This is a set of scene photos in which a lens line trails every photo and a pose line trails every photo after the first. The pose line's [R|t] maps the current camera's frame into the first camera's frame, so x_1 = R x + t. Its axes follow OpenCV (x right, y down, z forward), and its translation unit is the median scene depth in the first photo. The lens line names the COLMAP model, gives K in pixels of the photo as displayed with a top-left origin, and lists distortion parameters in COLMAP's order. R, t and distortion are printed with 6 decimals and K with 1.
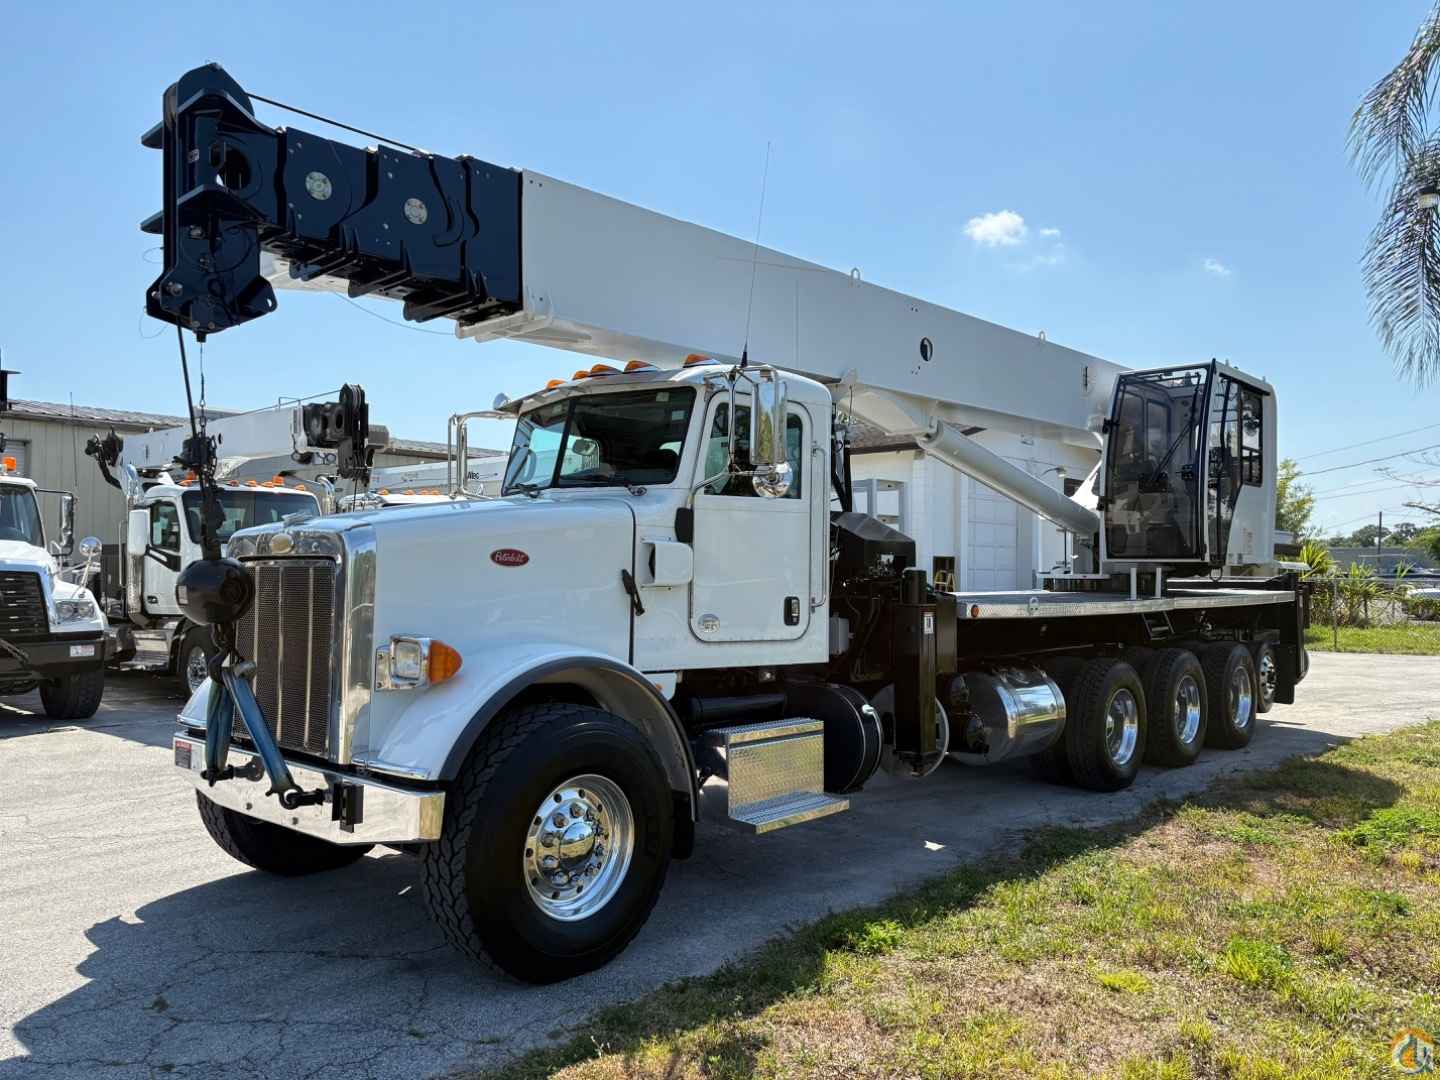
lens RADIAL K [[1077.5, 0, 697.4], [0, 1077.5, 537.7], [0, 0, 1]] dist [0.029671, -0.003925]
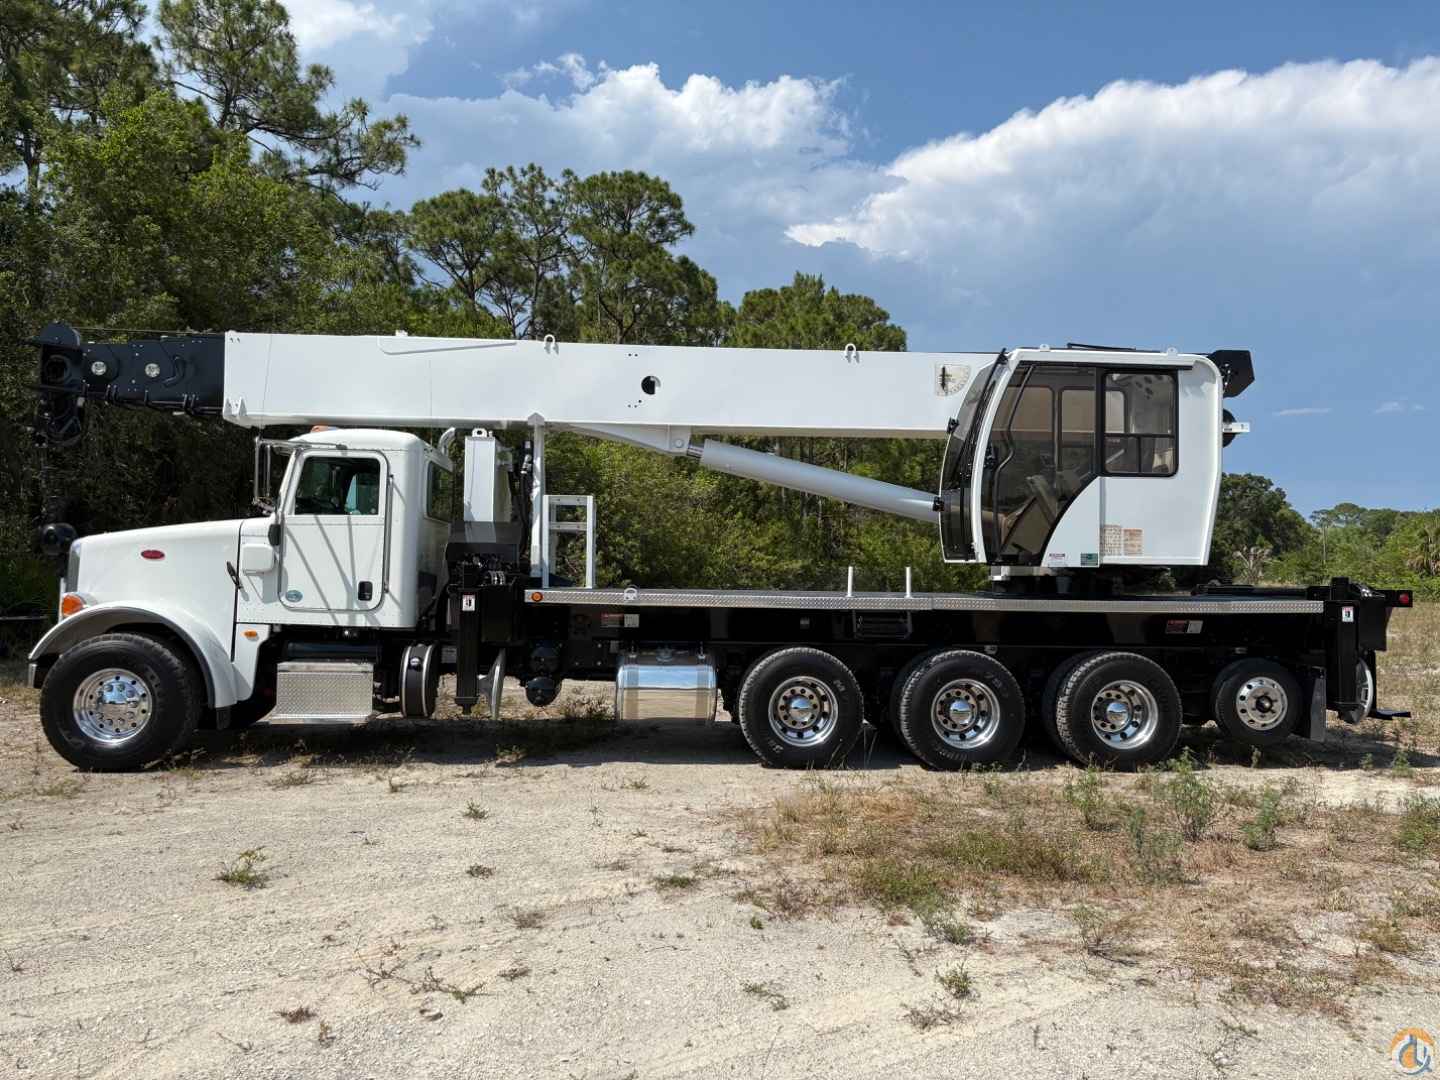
lens RADIAL K [[1090.3, 0, 721.2], [0, 1090.3, 533.6], [0, 0, 1]] dist [0.038930, -0.038769]
pose [[0.749457, -0.016834, -0.661839, 1.490268], [0.008207, 0.999836, -0.016137, 0.017771], [0.662003, 0.006663, 0.749472, 0.191822]]
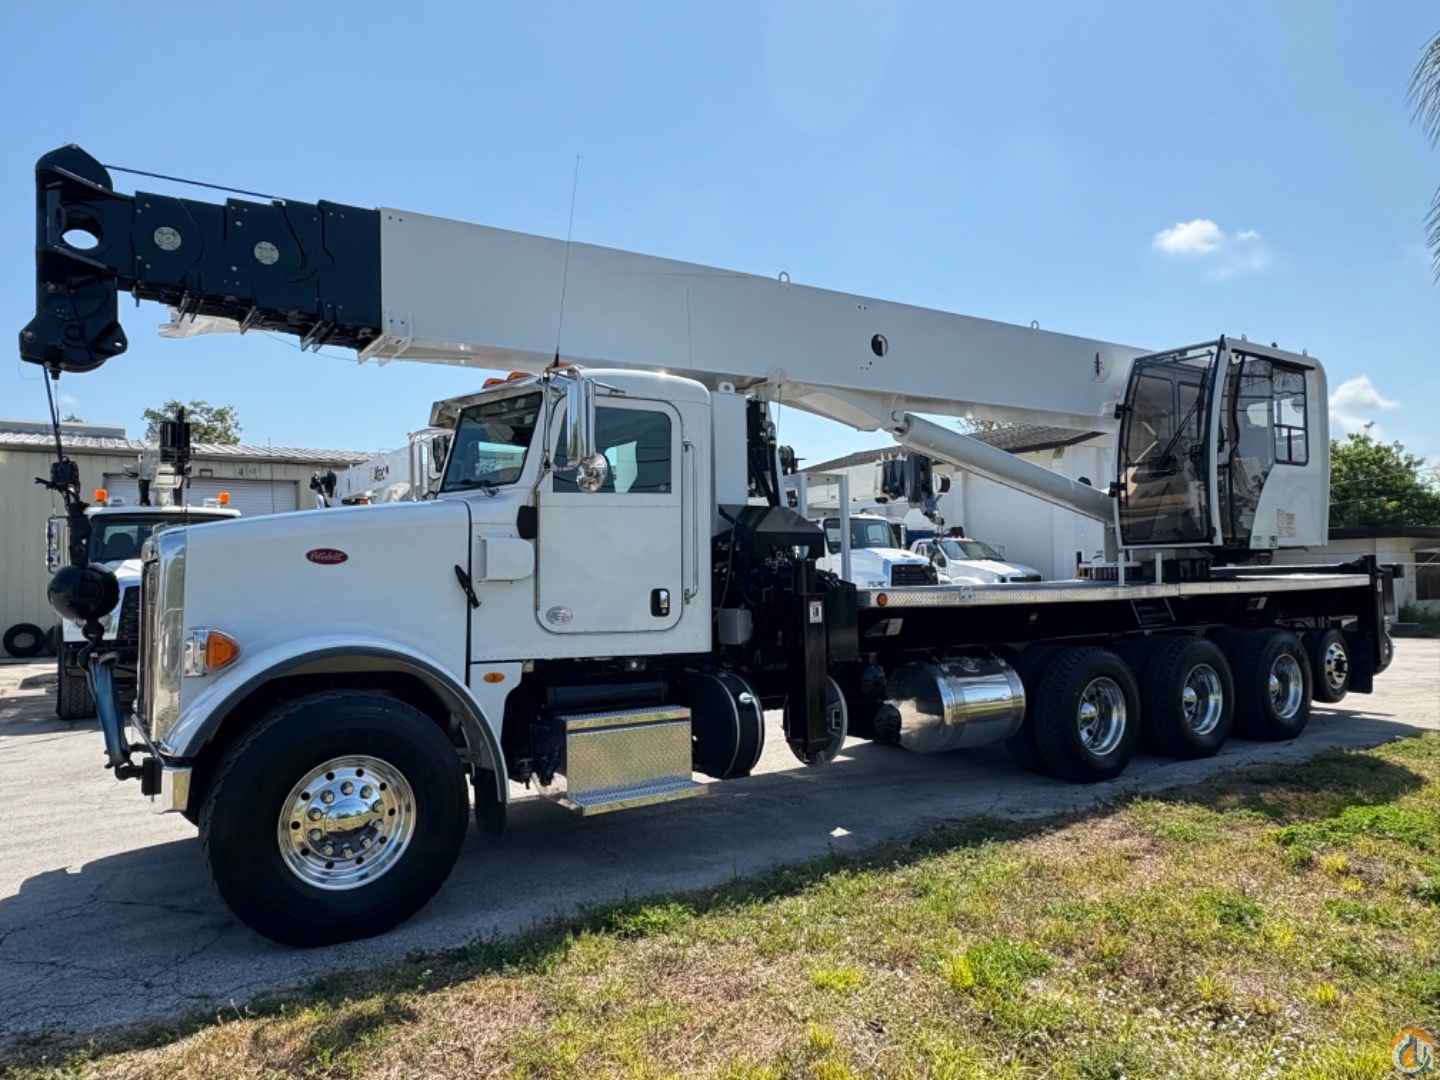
lens RADIAL K [[973.9, 0, 714.4], [0, 973.9, 532.7], [0, 0, 1]] dist [-0.030145, 0.038300]
pose [[0.975488, -0.034317, -0.217360, 0.349883], [0.031101, 0.999351, -0.018201, 0.020390], [0.217844, 0.010995, 0.975922, 0.100950]]
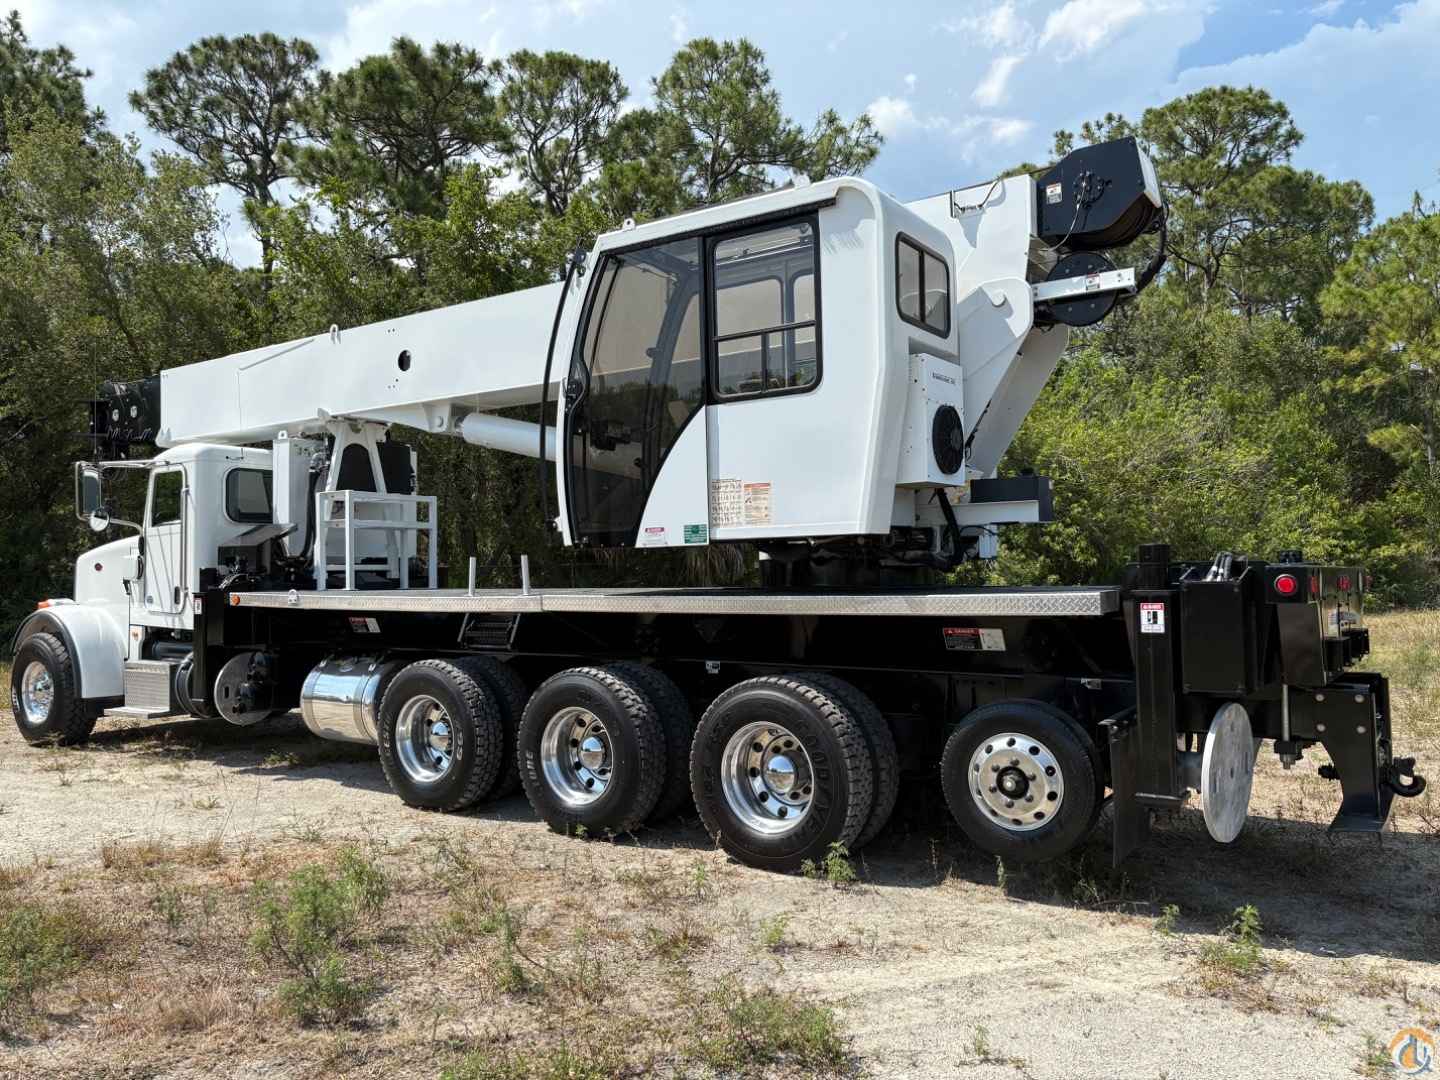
lens RADIAL K [[1090.3, 0, 721.2], [0, 1090.3, 533.6], [0, 0, 1]] dist [0.038930, -0.038769]
pose [[0.158209, -0.039855, -0.986601, 1.850345], [0.044478, 0.998459, -0.033201, 0.068253], [0.986403, -0.038629, 0.159738, 1.566405]]
